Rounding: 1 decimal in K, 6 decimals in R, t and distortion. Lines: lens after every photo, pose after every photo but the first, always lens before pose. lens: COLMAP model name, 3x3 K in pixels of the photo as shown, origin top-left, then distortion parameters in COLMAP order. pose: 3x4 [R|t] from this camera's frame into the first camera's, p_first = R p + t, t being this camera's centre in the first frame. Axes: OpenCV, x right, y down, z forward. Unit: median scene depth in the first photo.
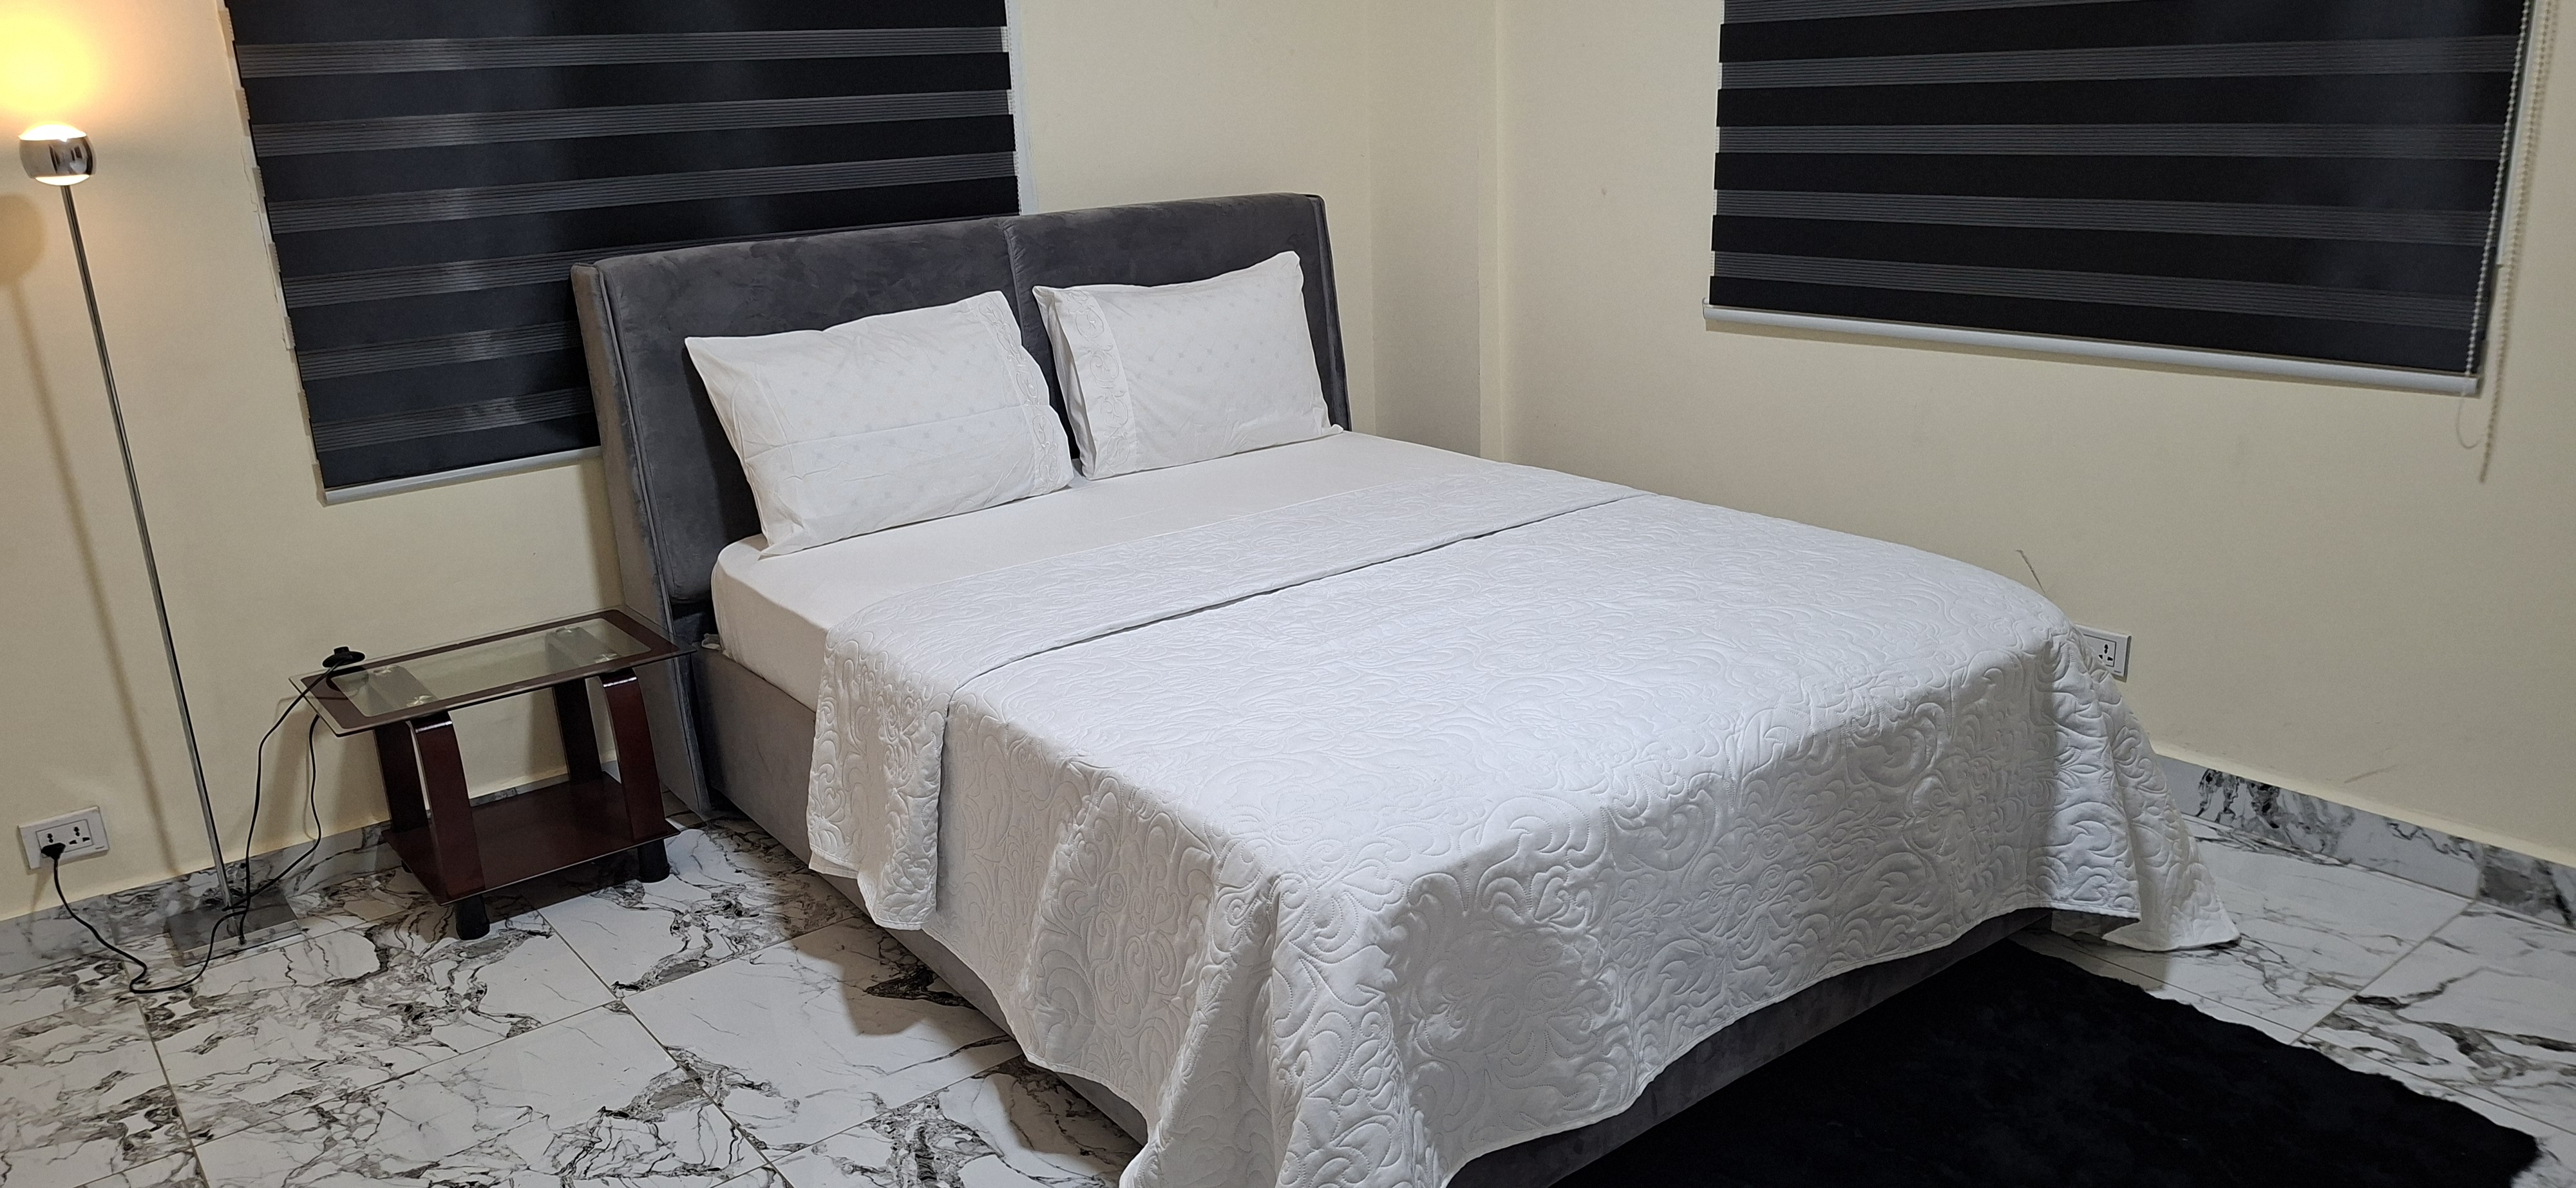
lens RADIAL K [[1732.4, 0, 1280.6], [0, 1732.4, 635.4], [0, 0, 1]] dist [0.114625, -0.175743]
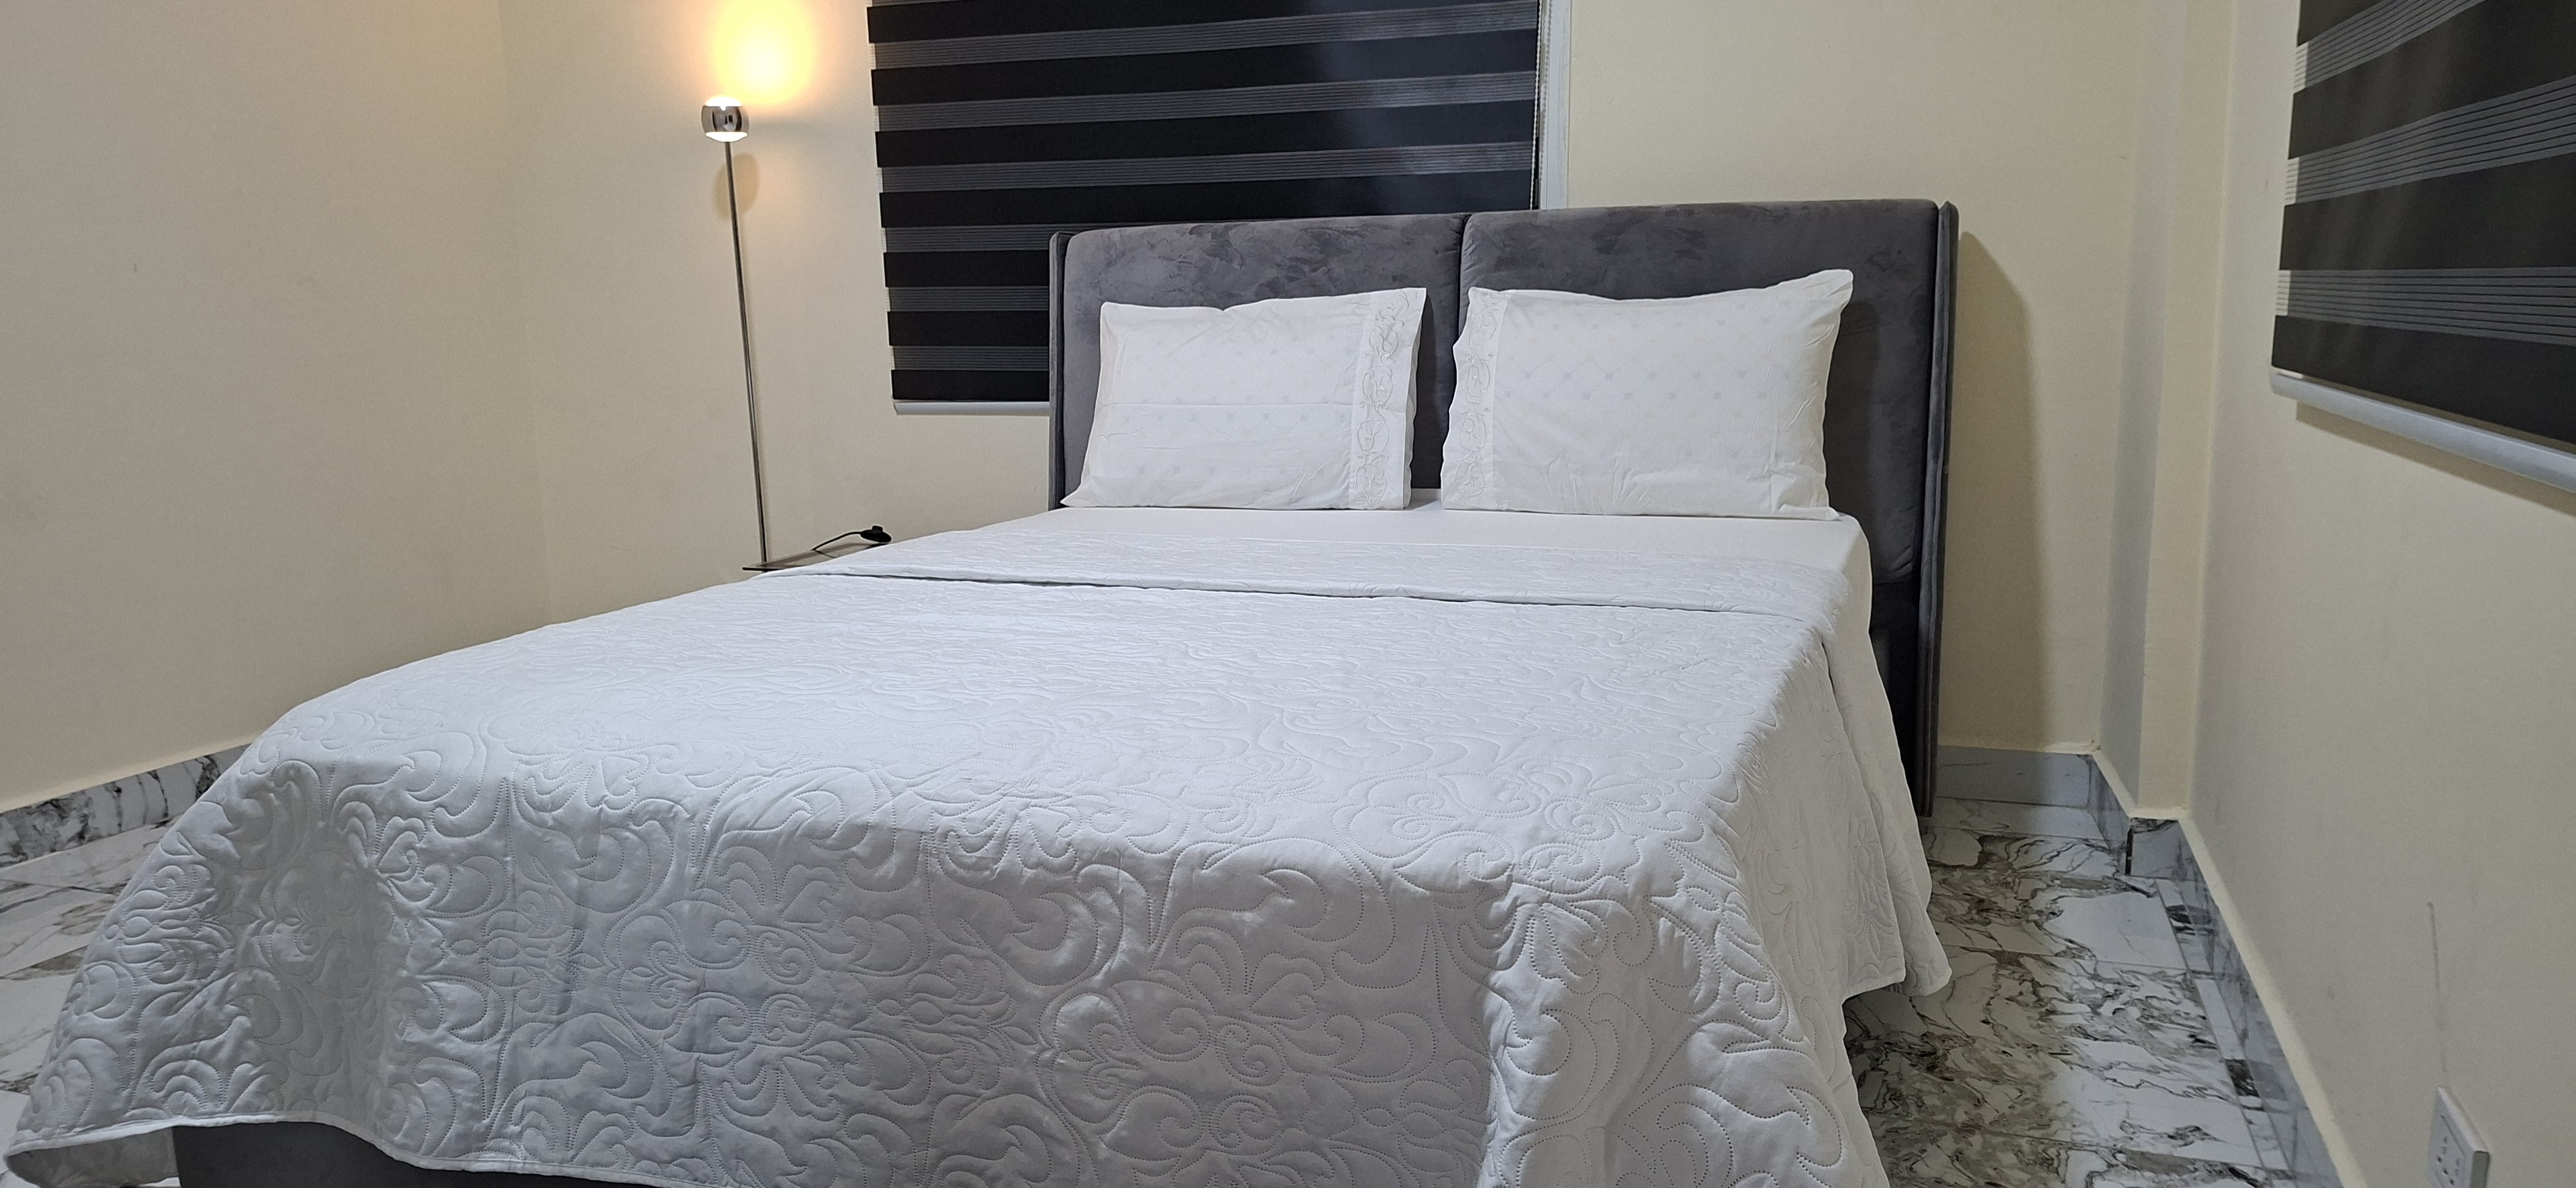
lens RADIAL K [[1732.4, 0, 1280.6], [0, 1732.4, 635.4], [0, 0, 1]] dist [0.114625, -0.175743]
pose [[0.550850, 0.196828, -0.811063, 0.858903], [-0.267775, 0.962098, 0.051616, -0.080589], [0.790481, 0.188749, 0.582677, 0.702310]]
